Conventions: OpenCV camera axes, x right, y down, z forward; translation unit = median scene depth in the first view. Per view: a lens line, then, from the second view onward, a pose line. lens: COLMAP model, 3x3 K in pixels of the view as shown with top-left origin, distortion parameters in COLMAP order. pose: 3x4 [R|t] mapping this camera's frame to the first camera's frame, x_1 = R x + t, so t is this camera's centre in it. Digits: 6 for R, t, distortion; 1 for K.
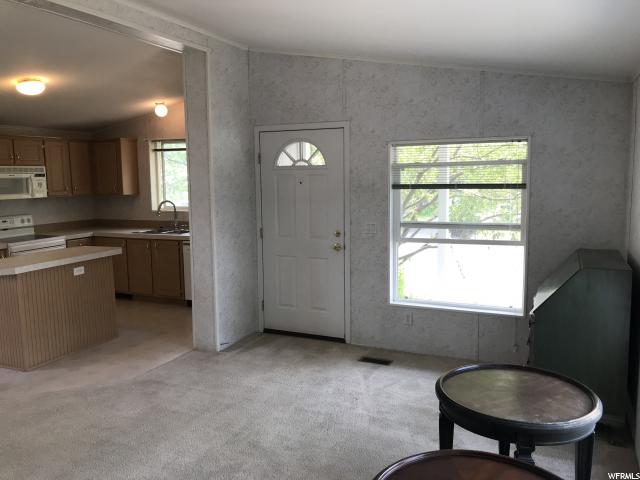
lens RADIAL K [[534.1, 0, 320.5], [0, 534.1, 232.0], [0, 0, 1]] dist [0.051154, -0.020603]
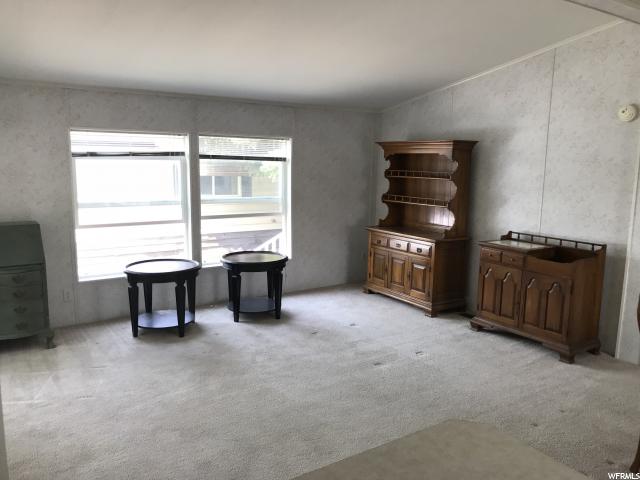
lens RADIAL K [[534.1, 0, 319.4], [0, 534.1, 237.0], [0, 0, 1]] dist [0.051154, -0.020603]
pose [[-0.863084, -0.067463, 0.500534, -0.597973], [0.055295, 0.972460, 0.226417, -0.120785], [-0.502024, 0.223094, -0.835584, 1.185440]]
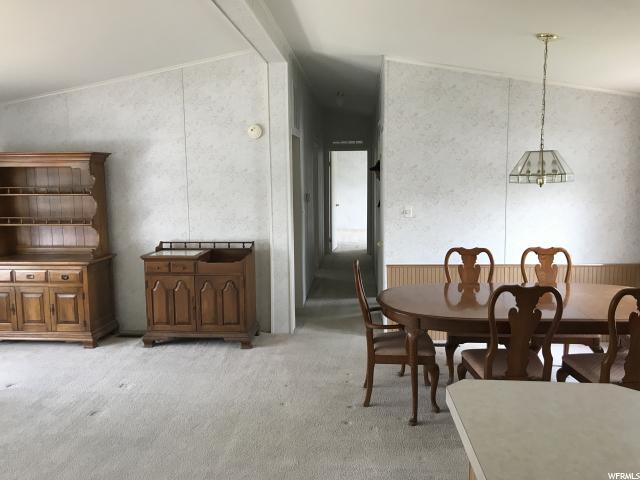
lens RADIAL K [[534.1, 0, 319.6], [0, 534.1, 234.2], [0, 0, 1]] dist [0.051154, -0.020603]
pose [[-0.932094, 0.075010, -0.354364, -0.301045], [-0.007505, 0.974113, 0.225936, -0.131234], [0.362138, 0.213253, -0.907402, 1.196153]]
